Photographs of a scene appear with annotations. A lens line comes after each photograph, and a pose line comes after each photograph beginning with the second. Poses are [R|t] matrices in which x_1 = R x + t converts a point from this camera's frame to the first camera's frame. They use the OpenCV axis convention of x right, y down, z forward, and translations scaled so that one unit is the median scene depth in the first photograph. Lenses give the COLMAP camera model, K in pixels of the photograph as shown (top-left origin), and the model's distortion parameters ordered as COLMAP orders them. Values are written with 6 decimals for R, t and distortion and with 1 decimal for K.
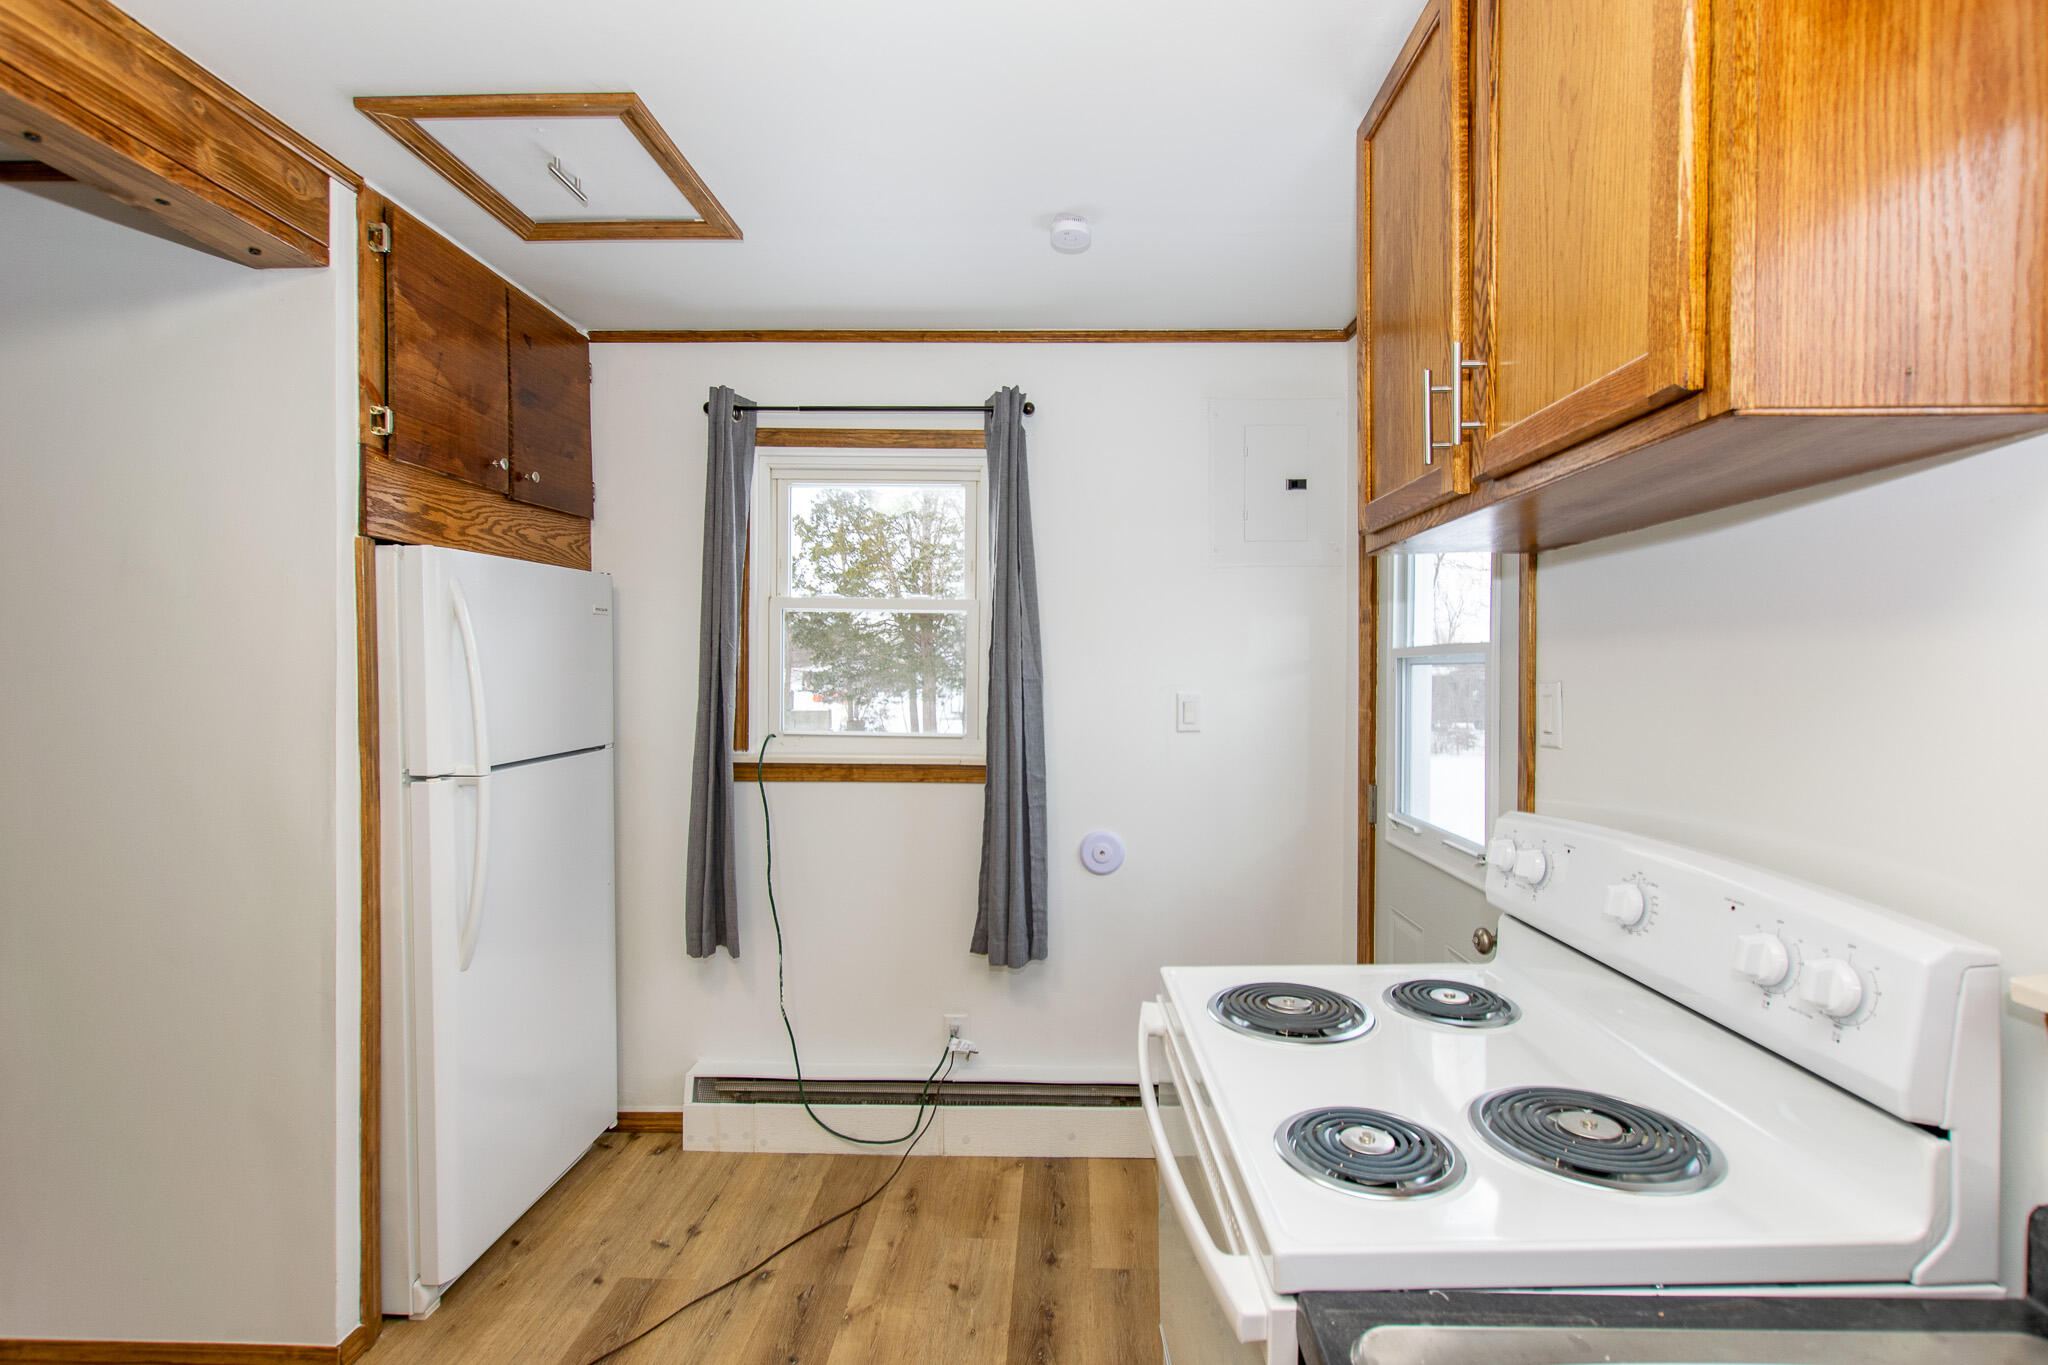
lens RADIAL K [[930.1, 0, 1031.8], [0, 930.1, 695.1], [0, 0, 1]] dist [0.001118, 0.000059]
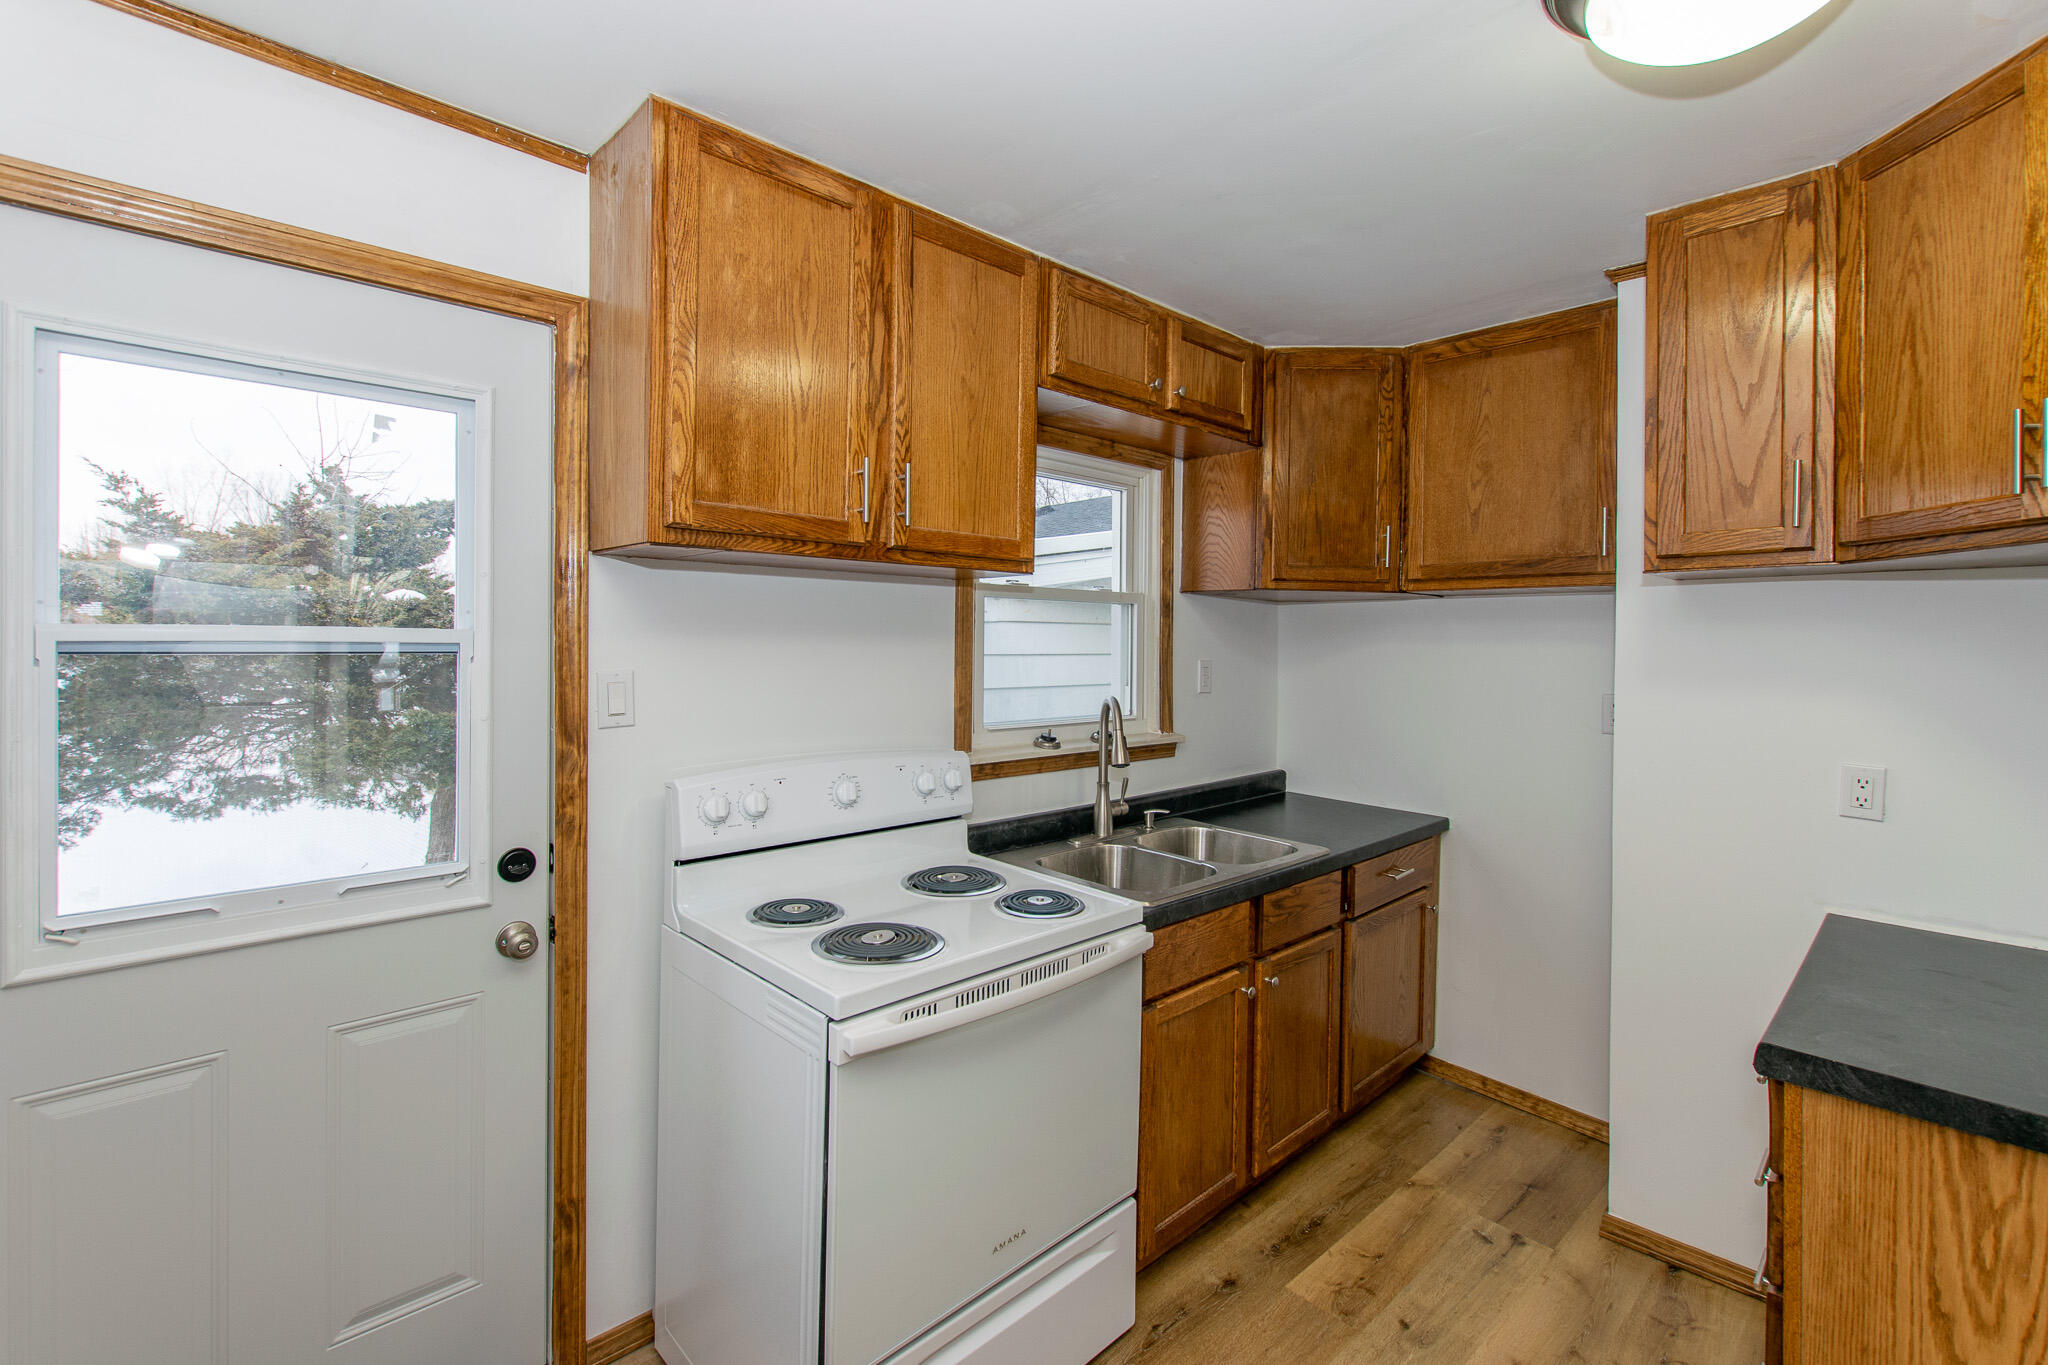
lens RADIAL K [[900.1, 0, 1022.6], [0, 900.1, 647.2], [0, 0, 1]] dist [-0.002601, -0.000427]
pose [[-0.703414, -0.012367, 0.710673, -0.357533], [0.007159, 0.999675, 0.024482, -0.040650], [-0.710744, 0.022309, -0.703097, 0.868314]]
